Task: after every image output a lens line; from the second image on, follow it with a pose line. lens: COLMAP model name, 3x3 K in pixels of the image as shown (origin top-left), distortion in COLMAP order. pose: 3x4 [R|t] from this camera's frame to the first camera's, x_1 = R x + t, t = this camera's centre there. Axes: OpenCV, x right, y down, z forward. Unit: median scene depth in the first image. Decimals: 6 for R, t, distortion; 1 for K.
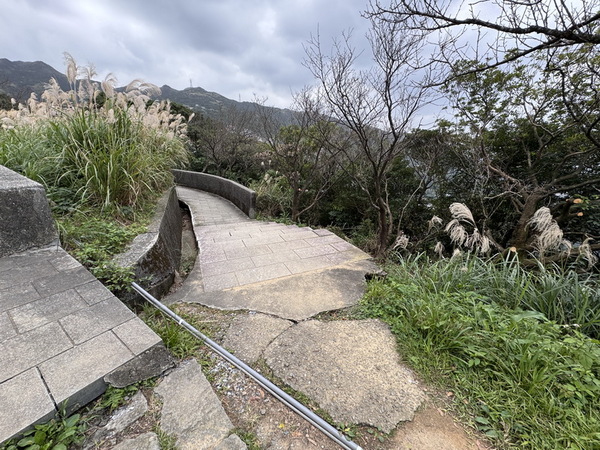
lens RADIAL K [[242.2, 0, 300.0], [0, 242.2, 225.0], [0, 0, 1]] dist [-0.000361, -0.000008]
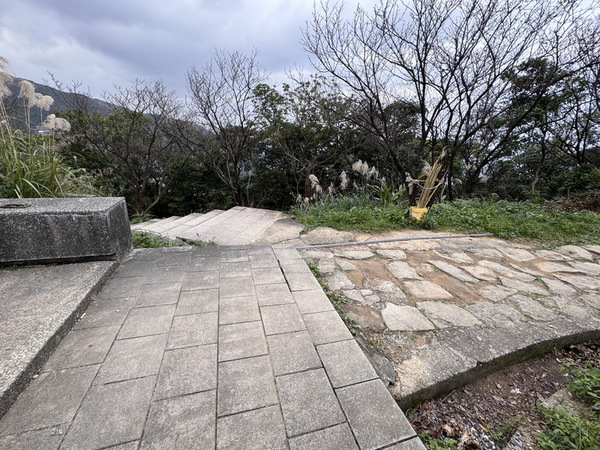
lens RADIAL K [[242.2, 0, 300.0], [0, 242.2, 225.0], [0, 0, 1]] dist [-0.000361, -0.000008]
pose [[0.645774, -0.273716, 0.712780, -1.030986], [0.230078, 0.959902, 0.160164, -0.032822], [-0.728039, 0.060565, 0.682855, -0.335992]]
